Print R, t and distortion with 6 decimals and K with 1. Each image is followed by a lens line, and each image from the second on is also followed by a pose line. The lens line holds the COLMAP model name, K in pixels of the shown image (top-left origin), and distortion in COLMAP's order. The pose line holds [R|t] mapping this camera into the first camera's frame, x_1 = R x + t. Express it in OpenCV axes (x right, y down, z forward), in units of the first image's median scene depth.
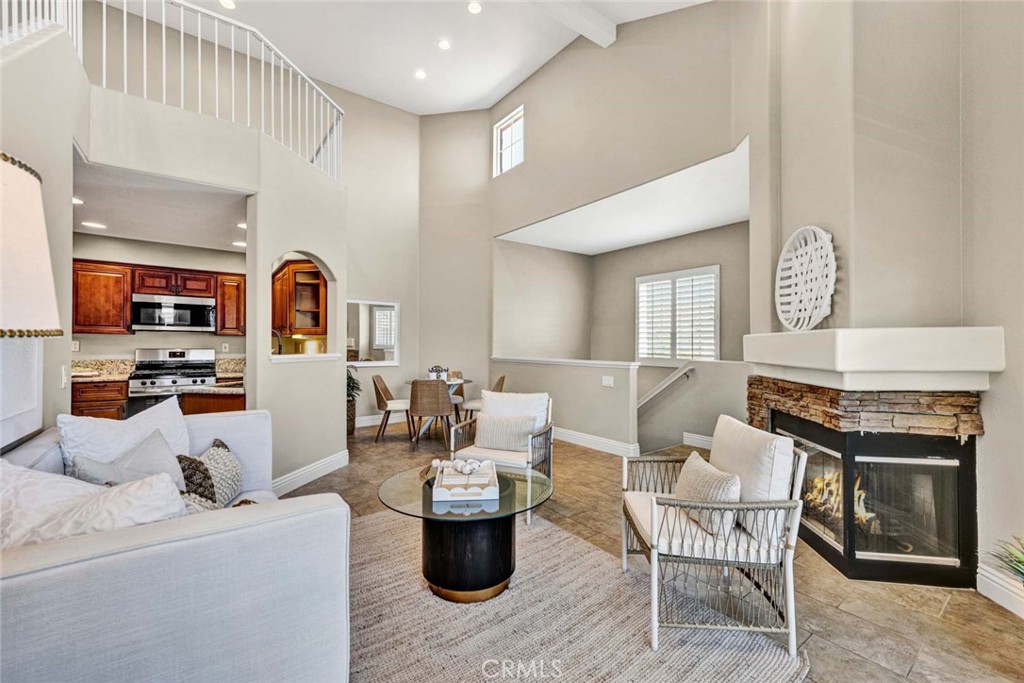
lens RADIAL K [[425.1, 0, 502.9], [0, 425.1, 341.4], [0, 0, 1]] dist [0.000887, -0.000371]
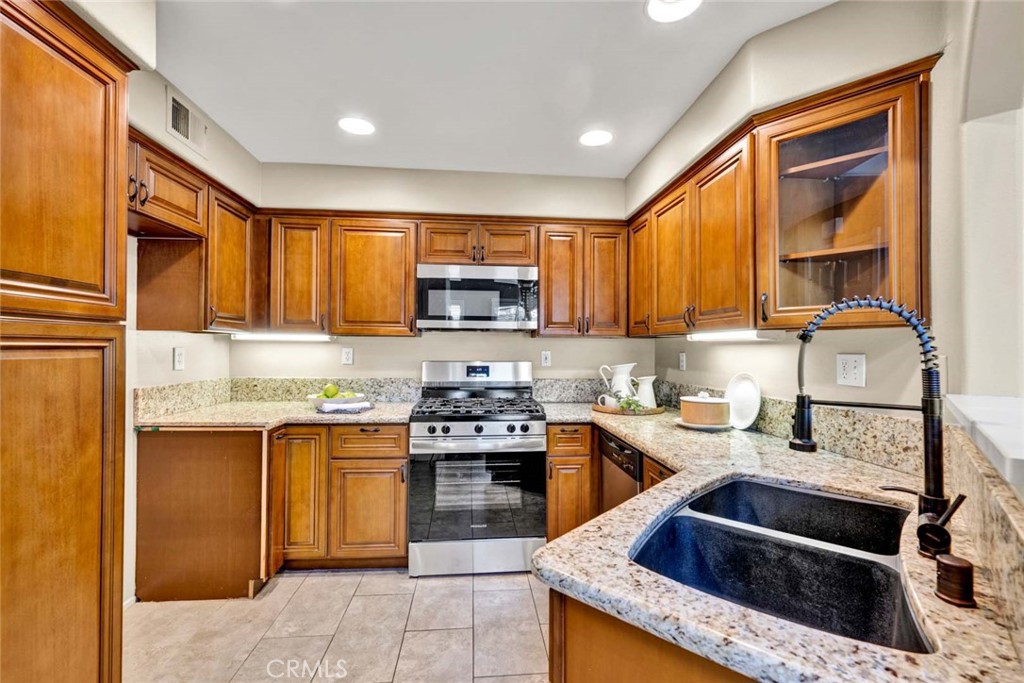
lens RADIAL K [[425.1, 0, 518.6], [0, 425.1, 339.7], [0, 0, 1]] dist [0.000887, -0.000371]
pose [[0.872538, -0.008741, -0.488469, -0.463058], [0.003047, 0.999918, -0.012449, -0.004525], [0.488538, 0.009374, 0.872492, 0.556586]]
